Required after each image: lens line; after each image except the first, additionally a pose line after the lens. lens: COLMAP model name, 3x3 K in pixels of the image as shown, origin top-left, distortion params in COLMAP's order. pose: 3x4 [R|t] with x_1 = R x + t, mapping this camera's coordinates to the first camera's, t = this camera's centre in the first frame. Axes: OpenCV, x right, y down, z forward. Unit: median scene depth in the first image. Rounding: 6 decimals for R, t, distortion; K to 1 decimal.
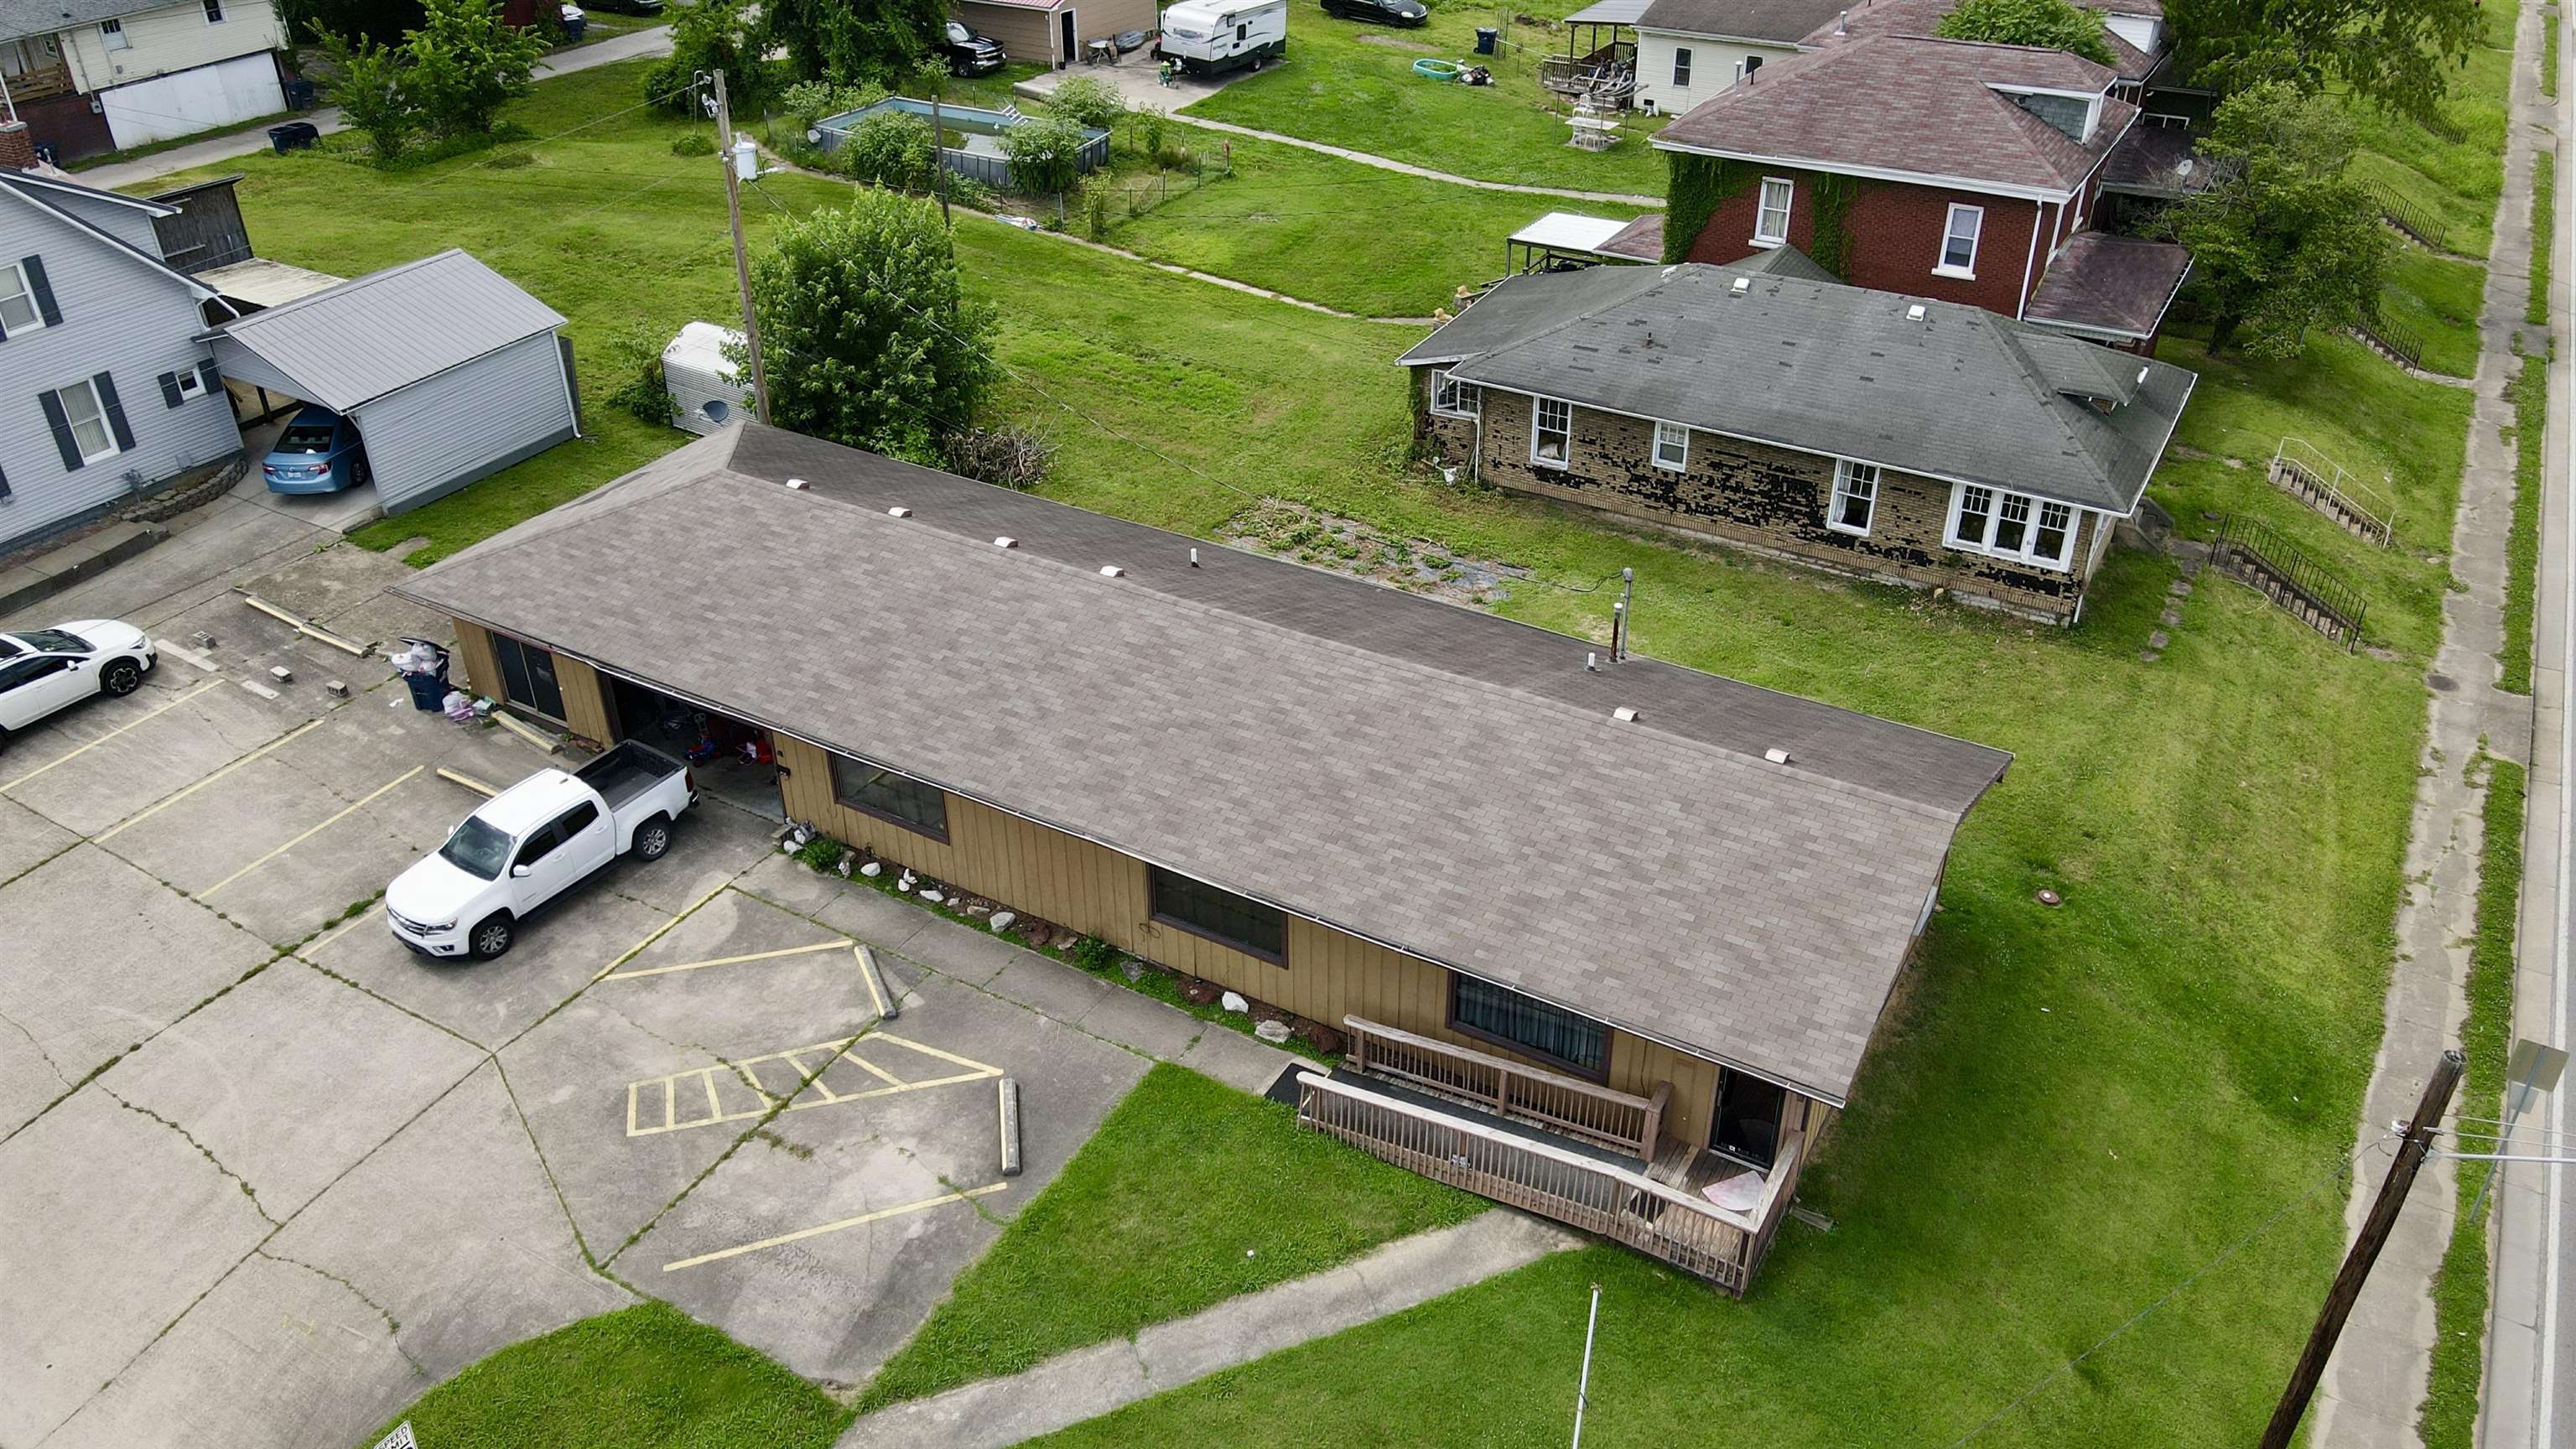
lens RADIAL K [[1909.7, 0, 1288.0], [0, 1909.7, 724.5], [0, 0, 1]] dist [-0.009094, 0.036613]
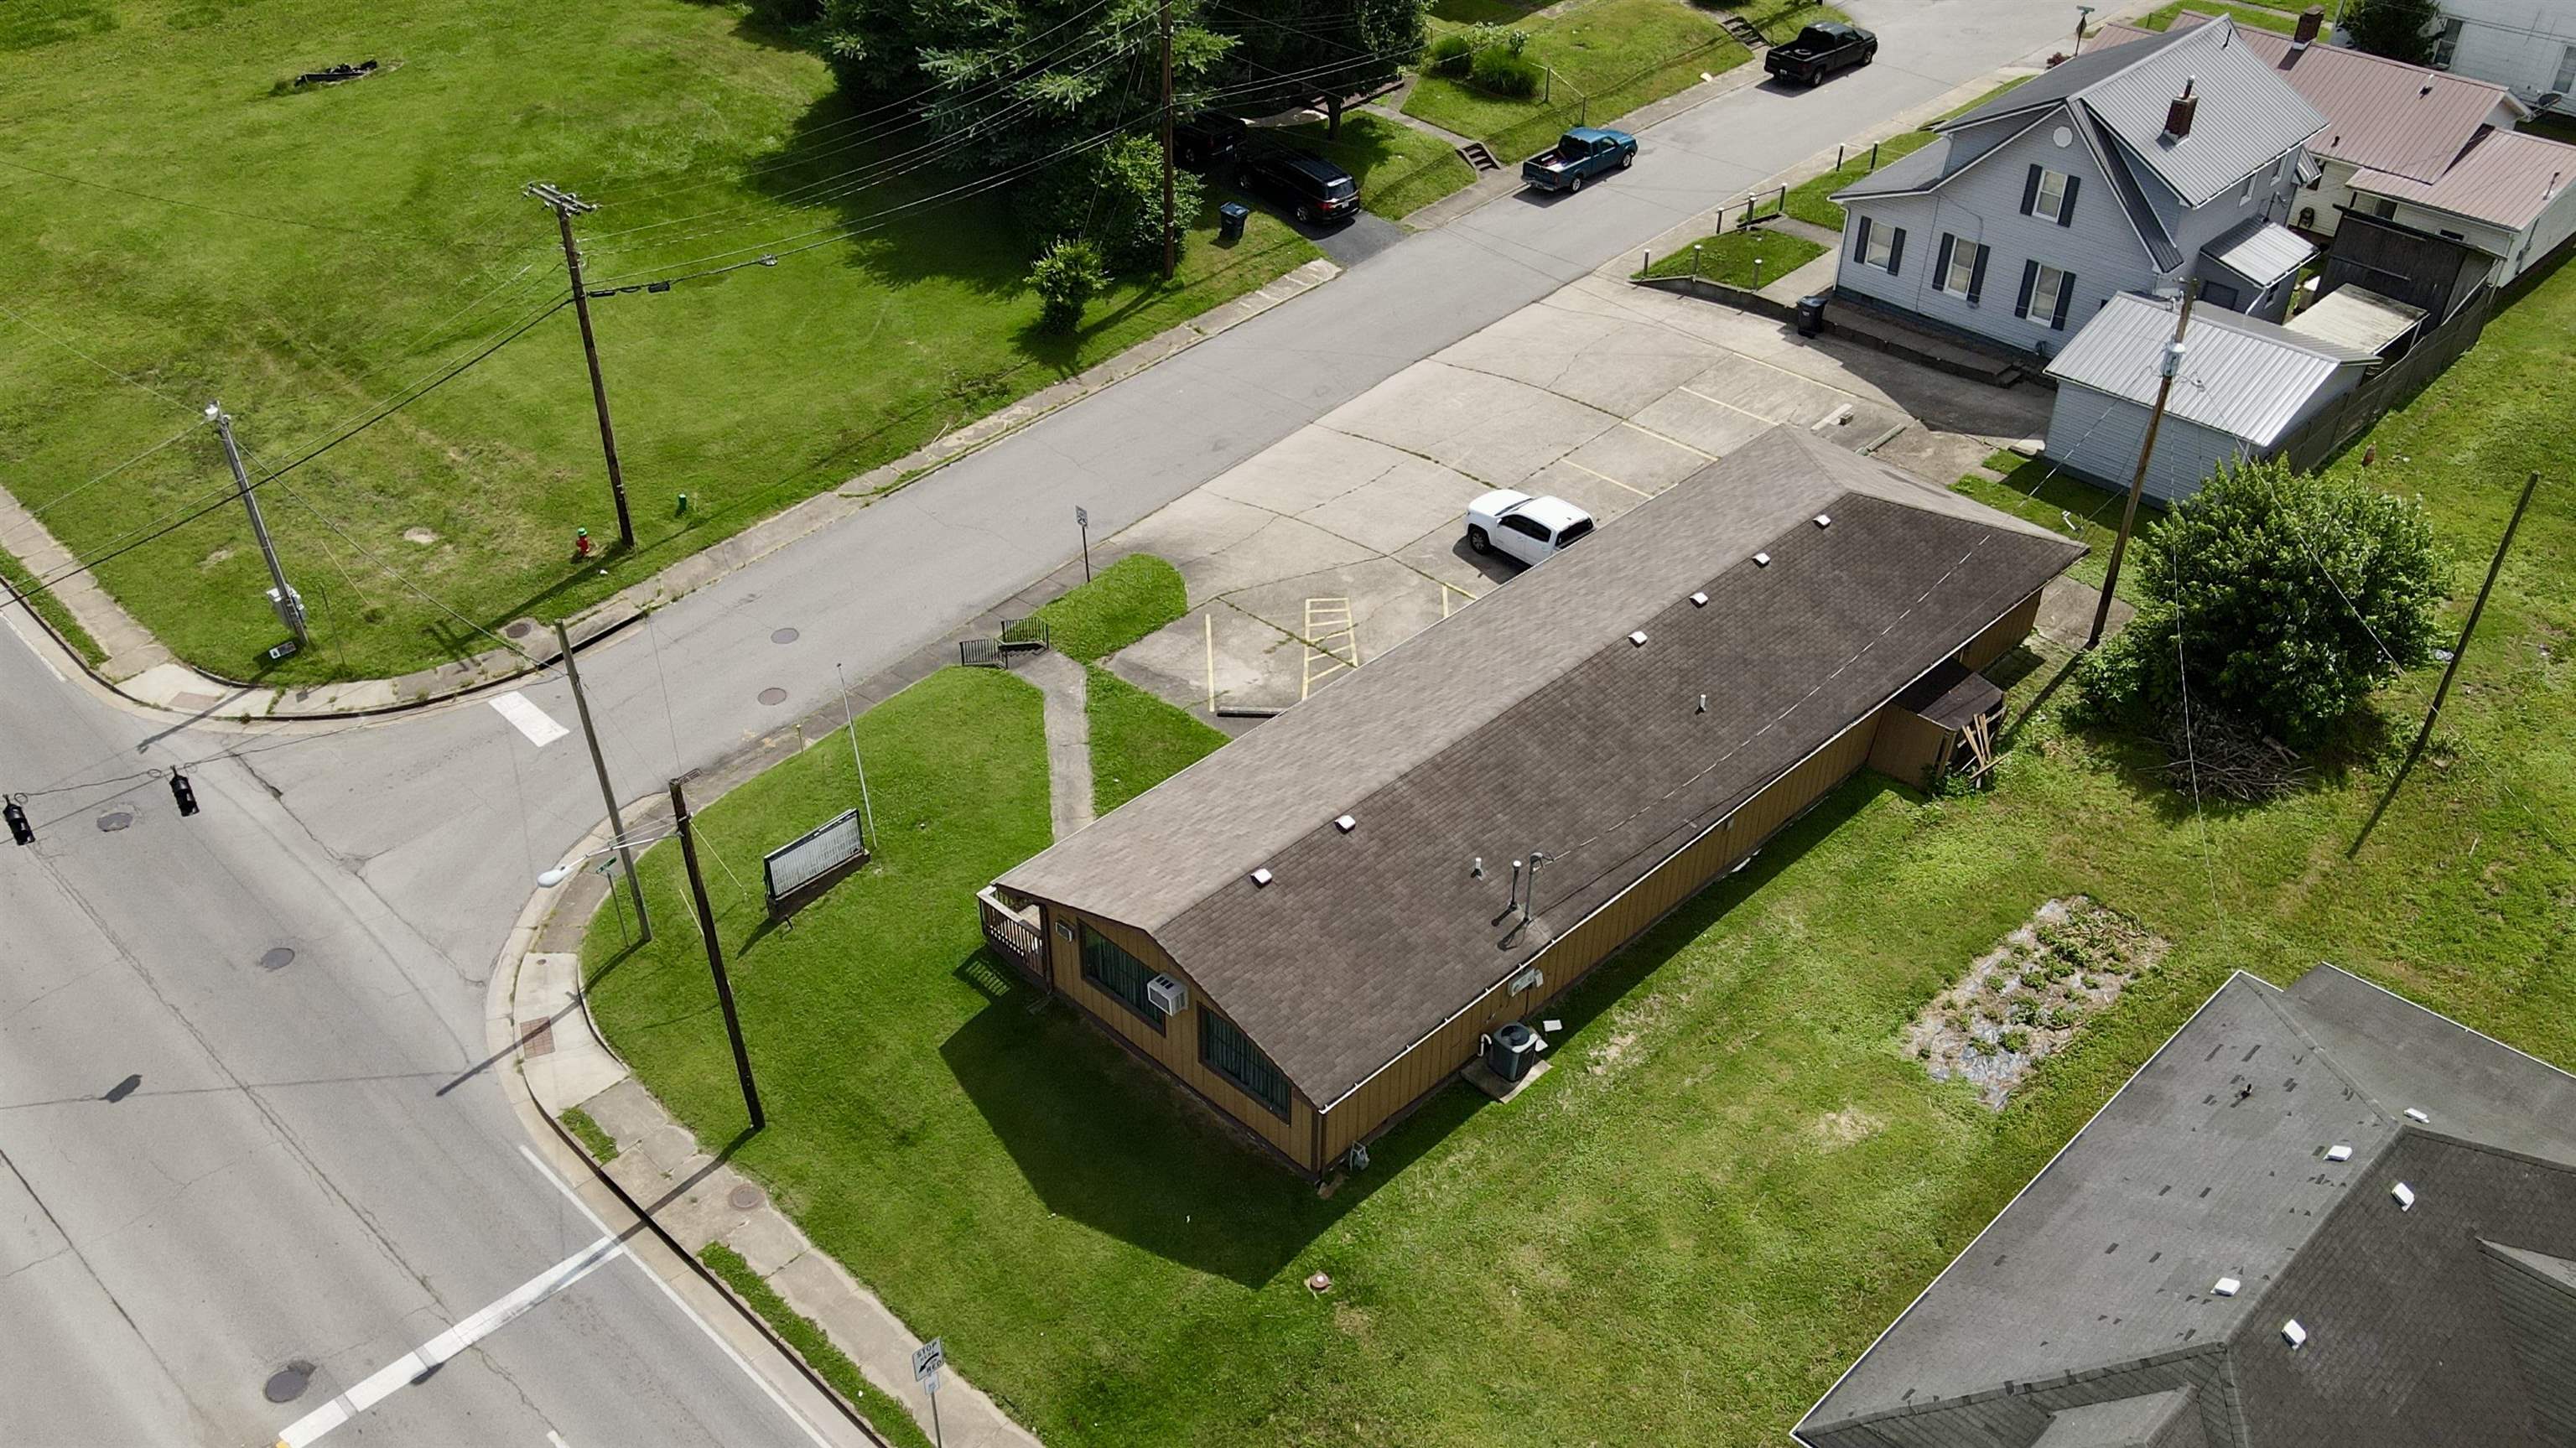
lens RADIAL K [[2224.2, 0, 1251.0], [0, 2224.2, 840.6], [0, 0, 1]] dist [-0.032049, 0.124838]
pose [[-0.249856, 0.606559, -0.754757, 1.237653], [-0.508924, 0.580867, 0.635287, -0.854407], [0.823753, 0.542844, 0.163560, 0.642614]]
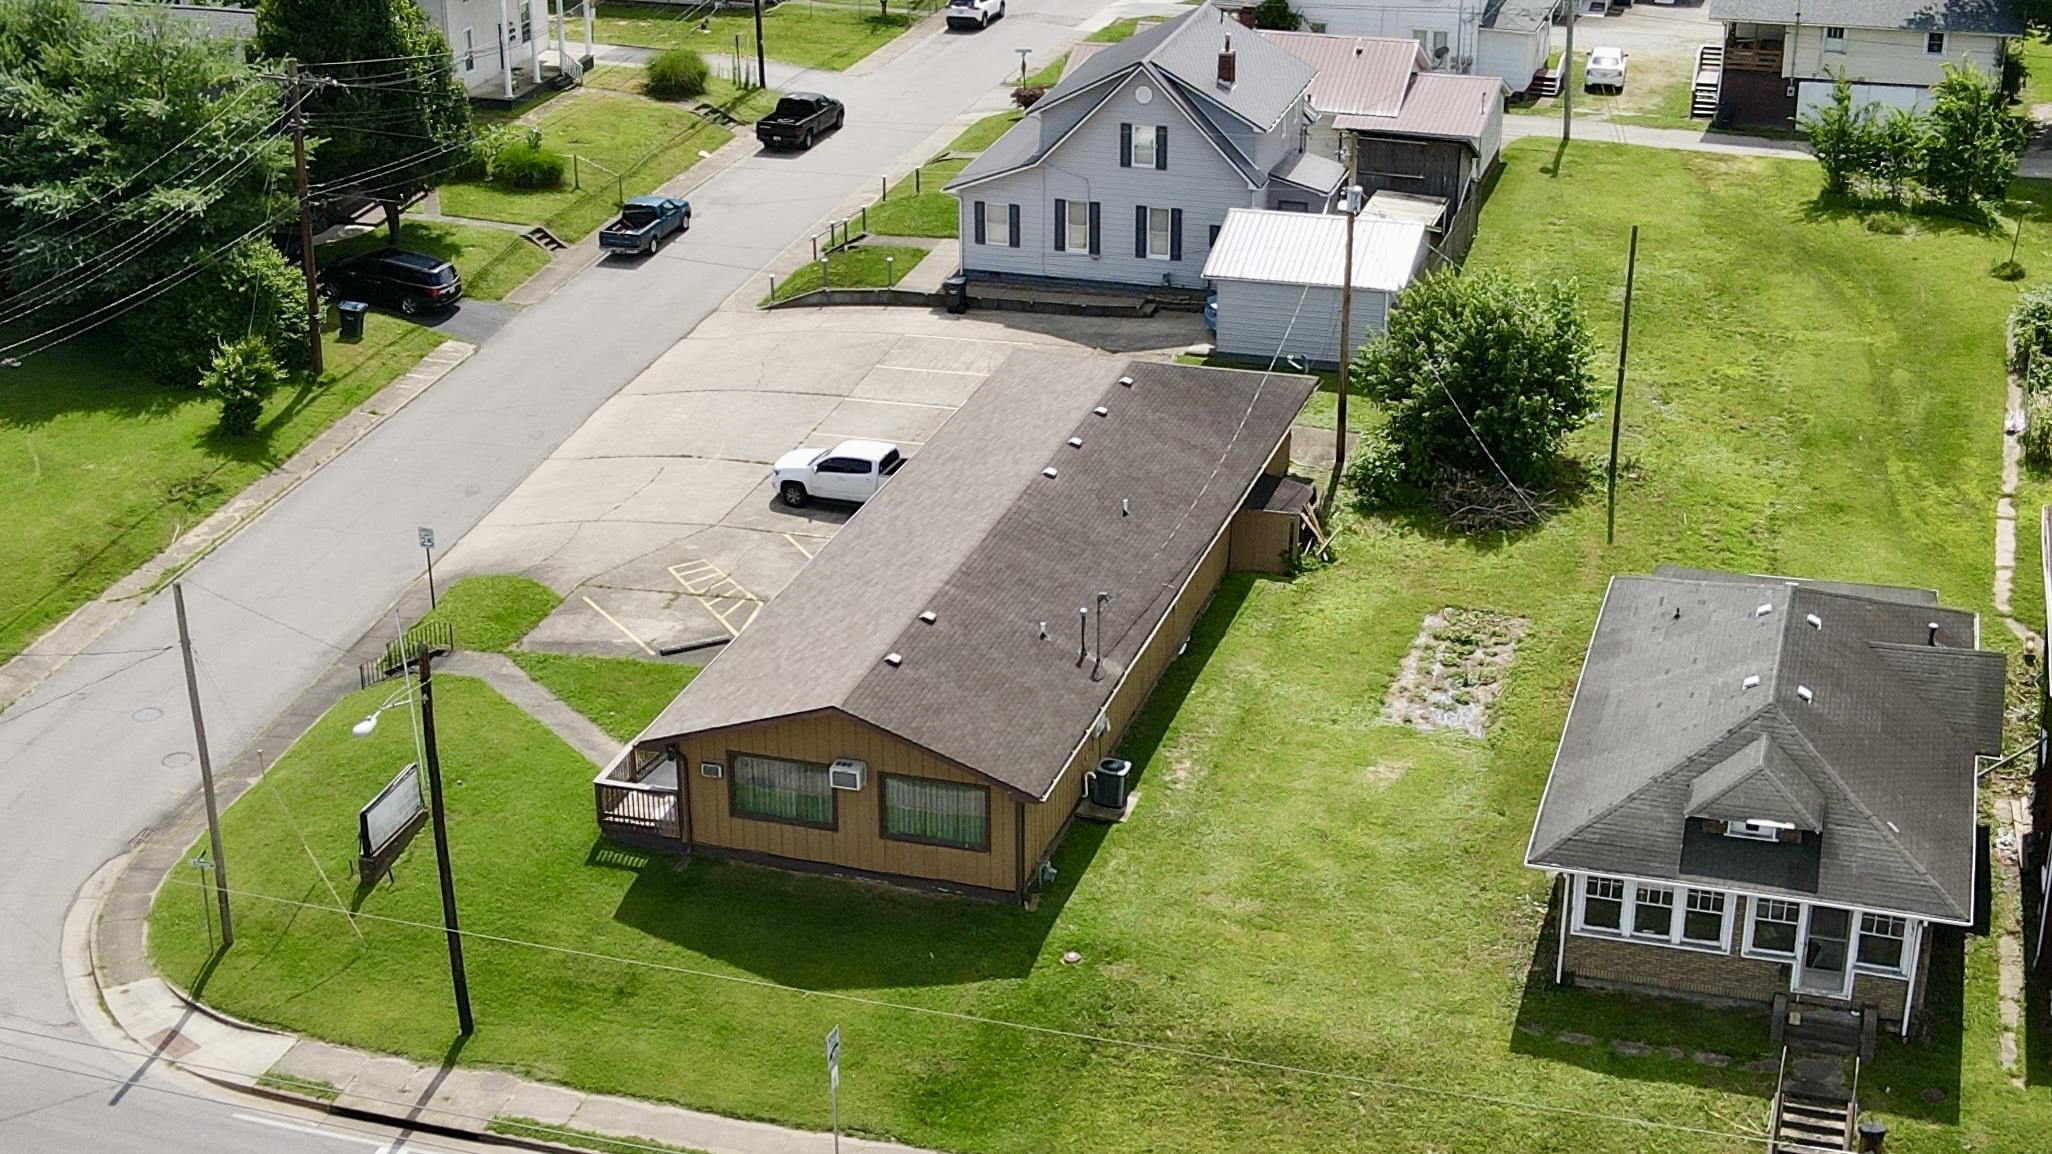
lens RADIAL K [[2957.4, 0, 1026.0], [0, 2957.4, 577.0], [0, 0, 1]] dist [-0.021271, -0.024392]
pose [[0.232701, 0.386972, -0.892246, 2.040184], [-0.513272, 0.828126, 0.225299, -0.535933], [0.826076, 0.405537, 0.391327, 0.138209]]
